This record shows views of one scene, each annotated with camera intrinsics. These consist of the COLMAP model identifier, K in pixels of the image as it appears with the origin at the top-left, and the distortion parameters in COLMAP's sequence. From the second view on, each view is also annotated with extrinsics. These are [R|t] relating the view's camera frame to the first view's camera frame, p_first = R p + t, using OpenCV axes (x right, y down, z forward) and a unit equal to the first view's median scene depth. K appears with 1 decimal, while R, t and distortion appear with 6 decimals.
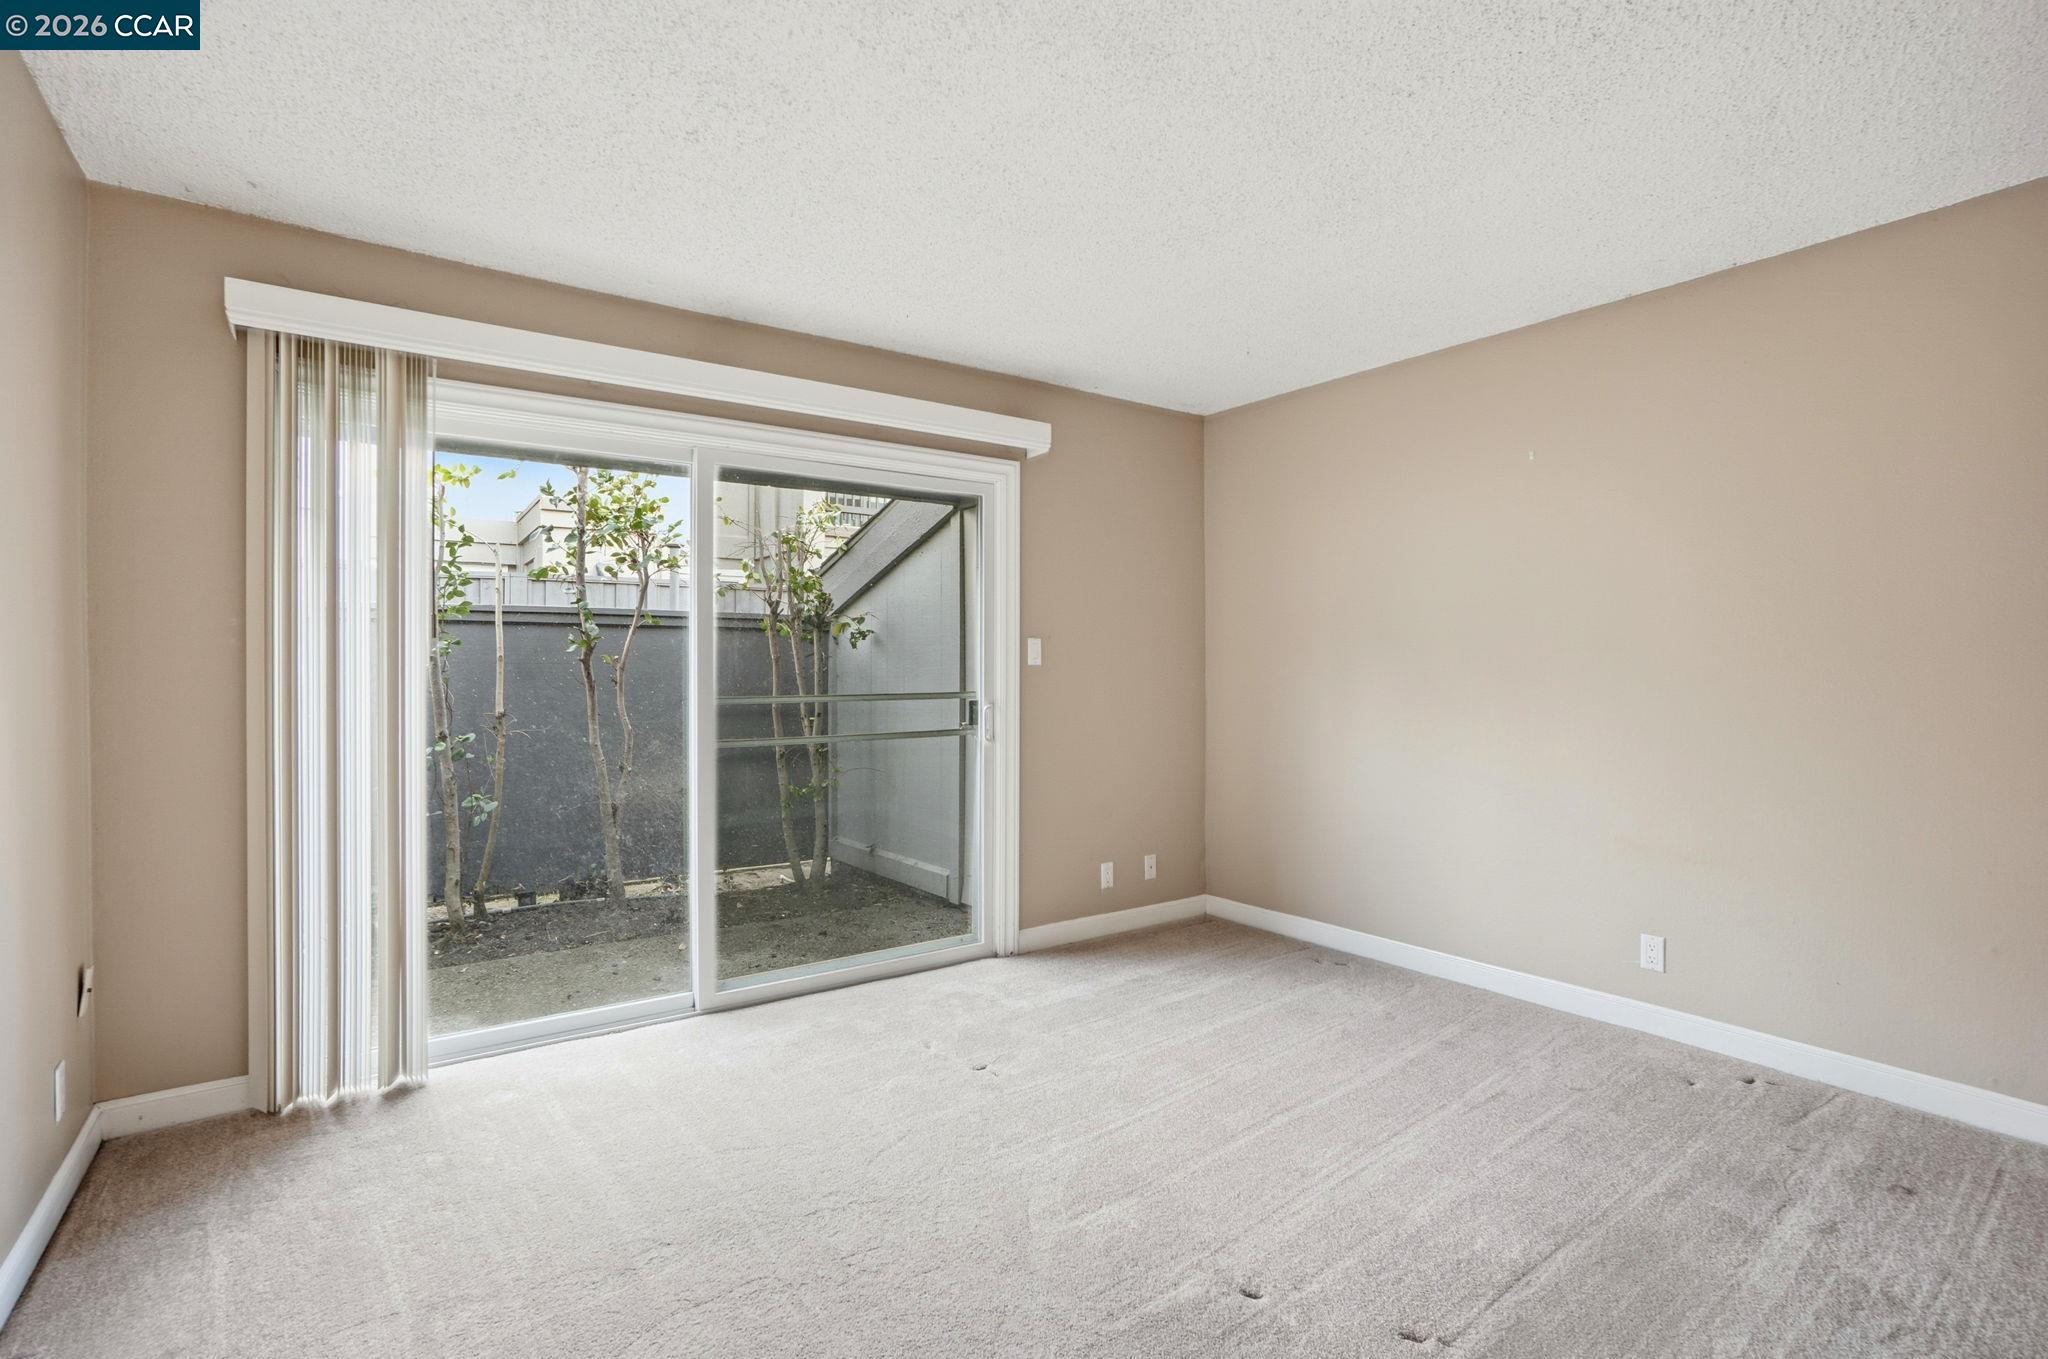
lens RADIAL K [[932.3, 0, 1017.4], [0, 932.3, 660.6], [0, 0, 1]] dist [-0.061879, 0.025414]
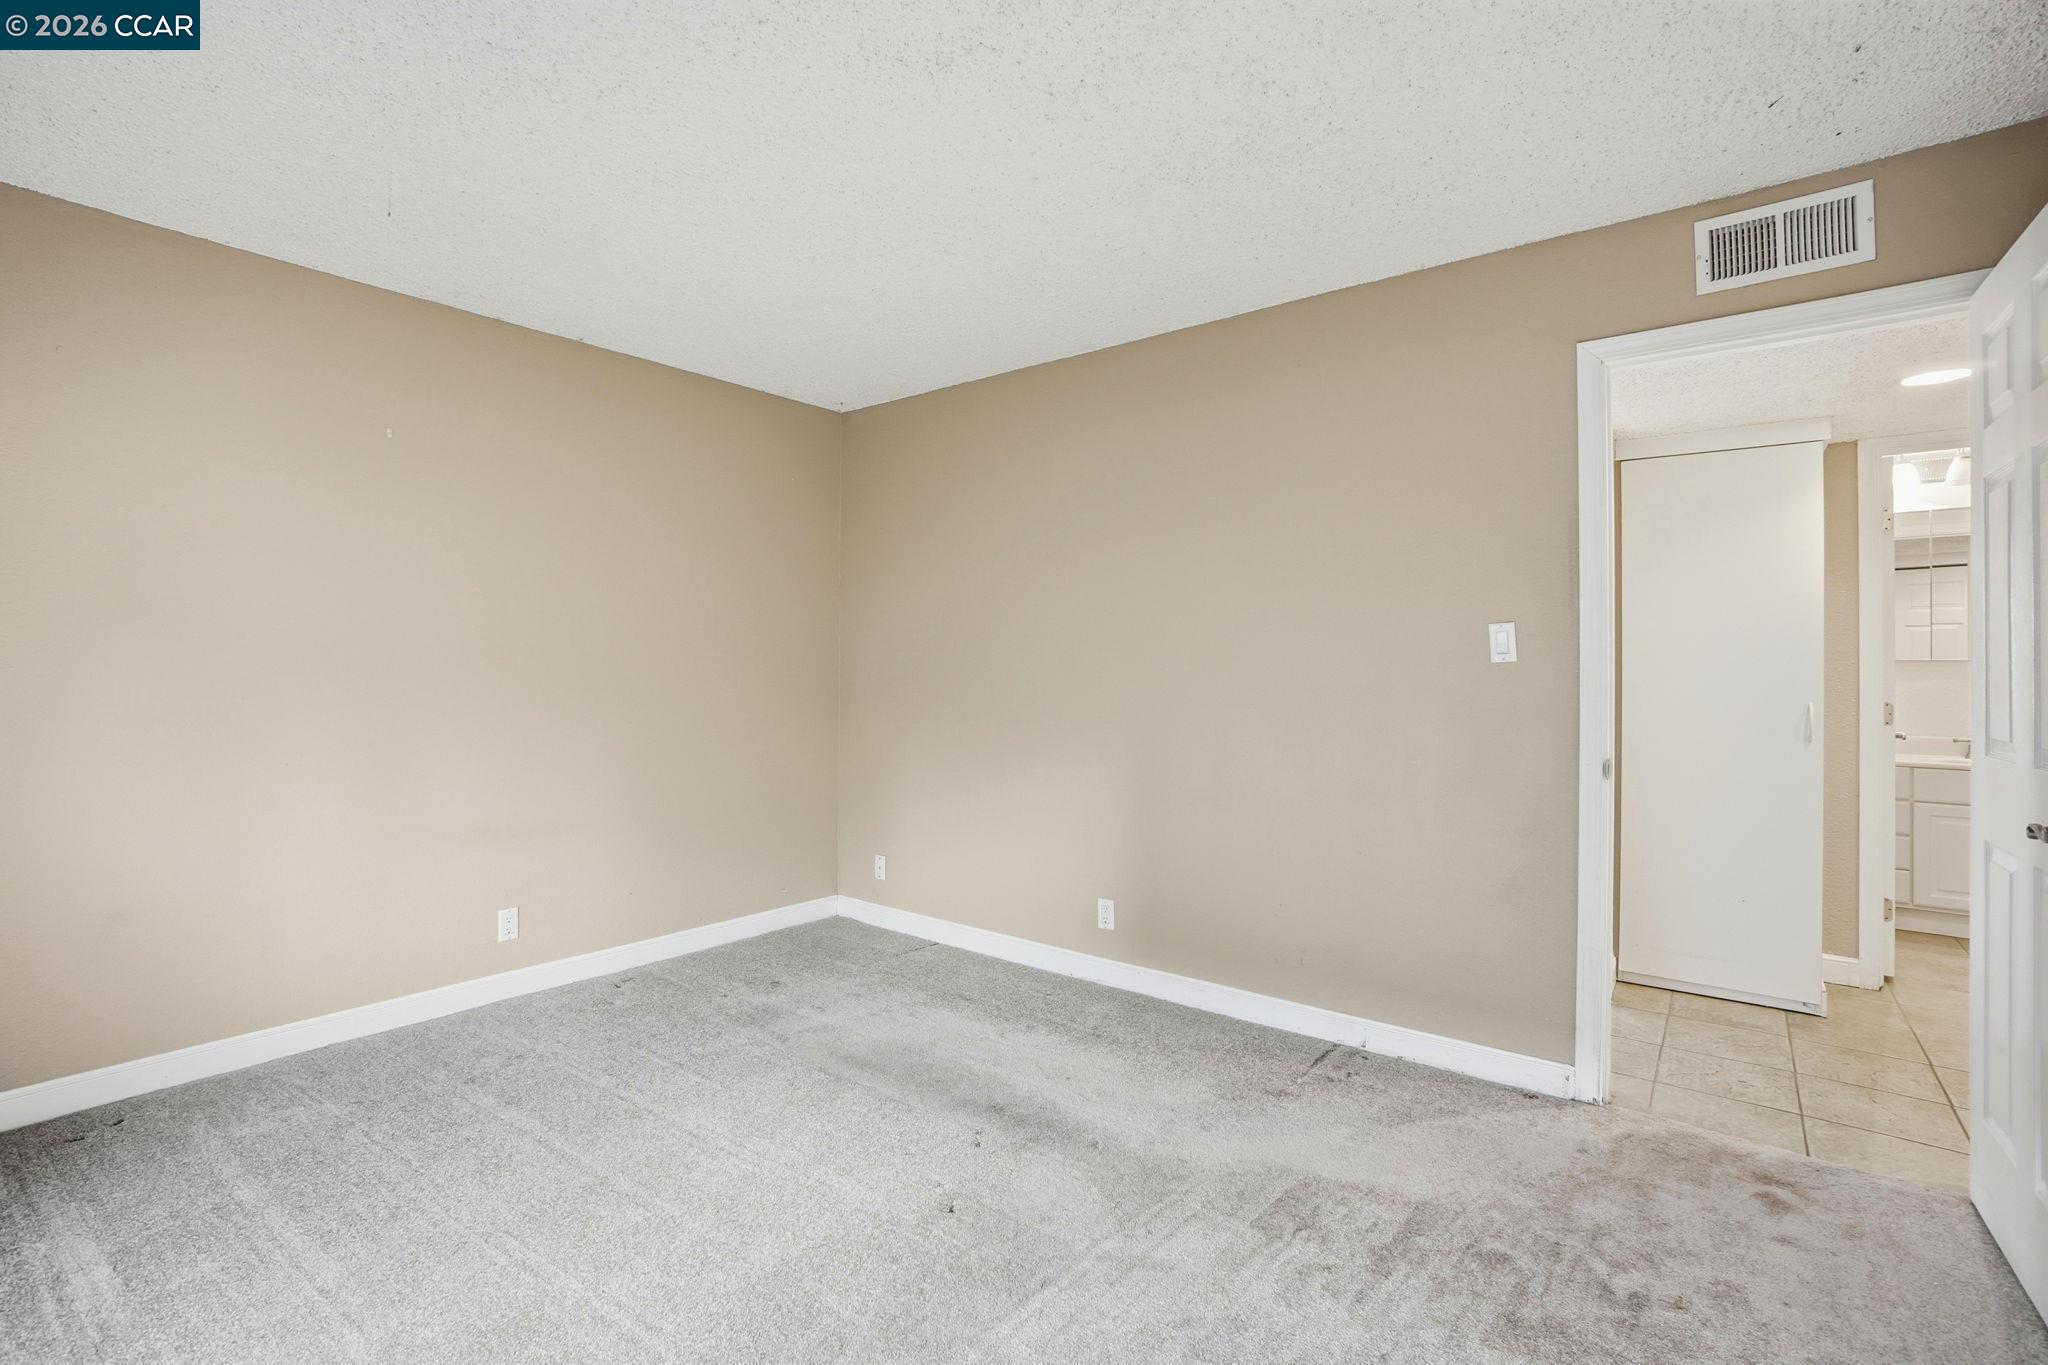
lens RADIAL K [[932.3, 0, 1017.4], [0, 932.3, 663.6], [0, 0, 1]] dist [-0.061879, 0.025414]
pose [[-0.271223, 0.002183, 0.962514, -0.435748], [-0.015991, 0.999849, -0.006773, 0.009764], [-0.962384, -0.017229, -0.271147, 0.613833]]
